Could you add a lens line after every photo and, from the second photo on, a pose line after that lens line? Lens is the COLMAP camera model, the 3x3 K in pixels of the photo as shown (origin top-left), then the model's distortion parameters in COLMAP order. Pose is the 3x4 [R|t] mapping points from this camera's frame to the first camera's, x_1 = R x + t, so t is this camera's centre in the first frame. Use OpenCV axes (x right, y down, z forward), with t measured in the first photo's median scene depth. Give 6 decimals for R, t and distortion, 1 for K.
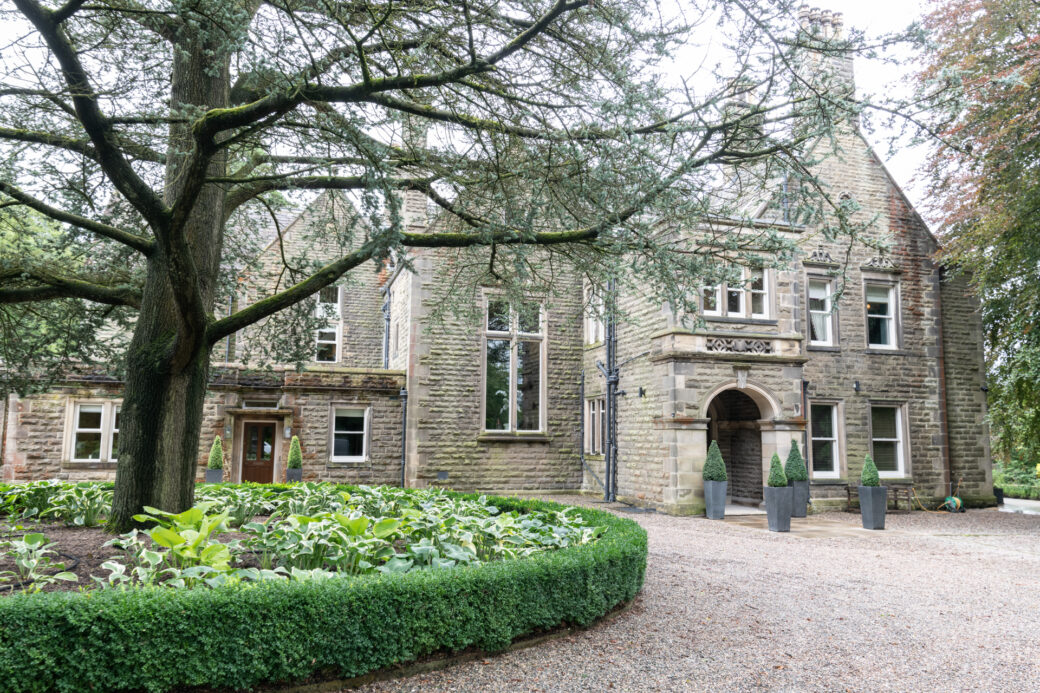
lens RADIAL K [[775.6, 0, 524.9], [0, 775.6, 344.0], [0, 0, 1]] dist [-0.004789, -0.000409]
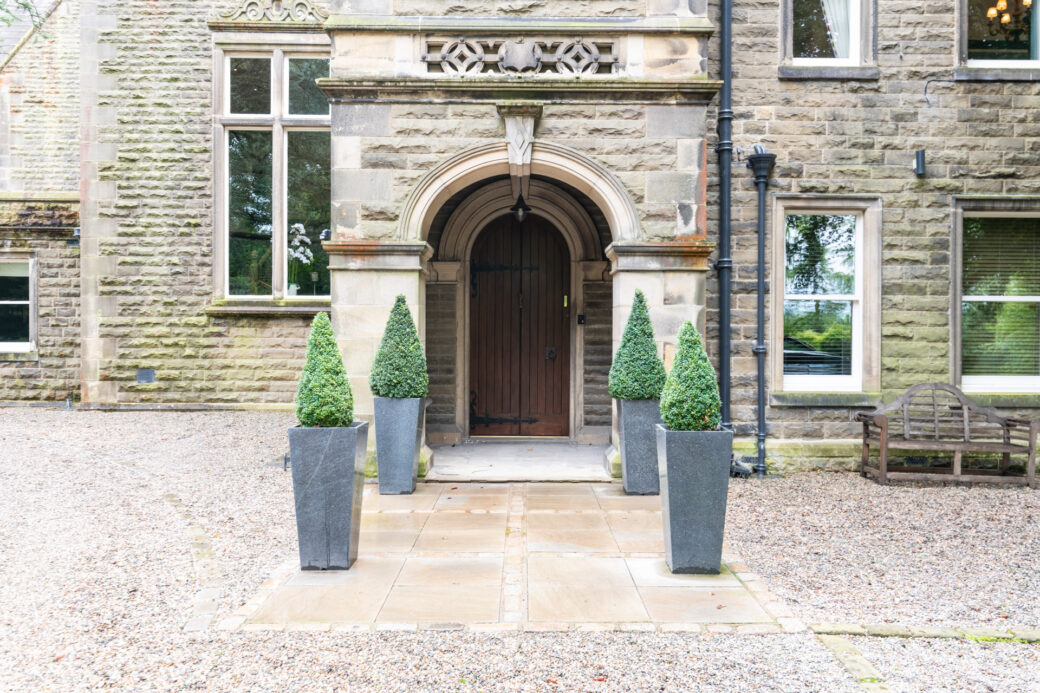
lens RADIAL K [[881.8, 0, 514.9], [0, 881.8, 344.8], [0, 0, 1]] dist [-0.000554, 0.006062]
pose [[0.958414, -0.000768, -0.285379, 0.336904], [0.039291, 0.990828, 0.129288, 0.074534], [0.282662, -0.135124, 0.949654, 0.468886]]
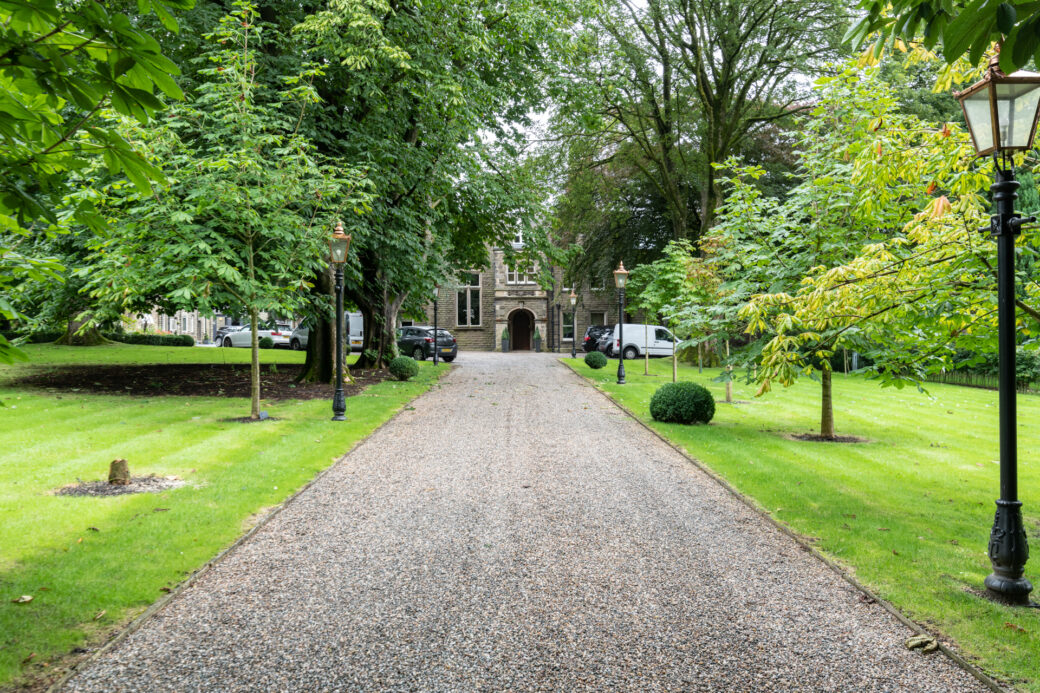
lens RADIAL K [[881.8, 0, 519.9], [0, 881.8, 347.4], [0, 0, 1]] dist [-0.000554, 0.006062]
pose [[0.959775, -0.013689, -0.280438, 0.988701], [0.049582, 0.991377, 0.121298, -0.163865], [0.276359, -0.130323, 0.952177, -1.768189]]
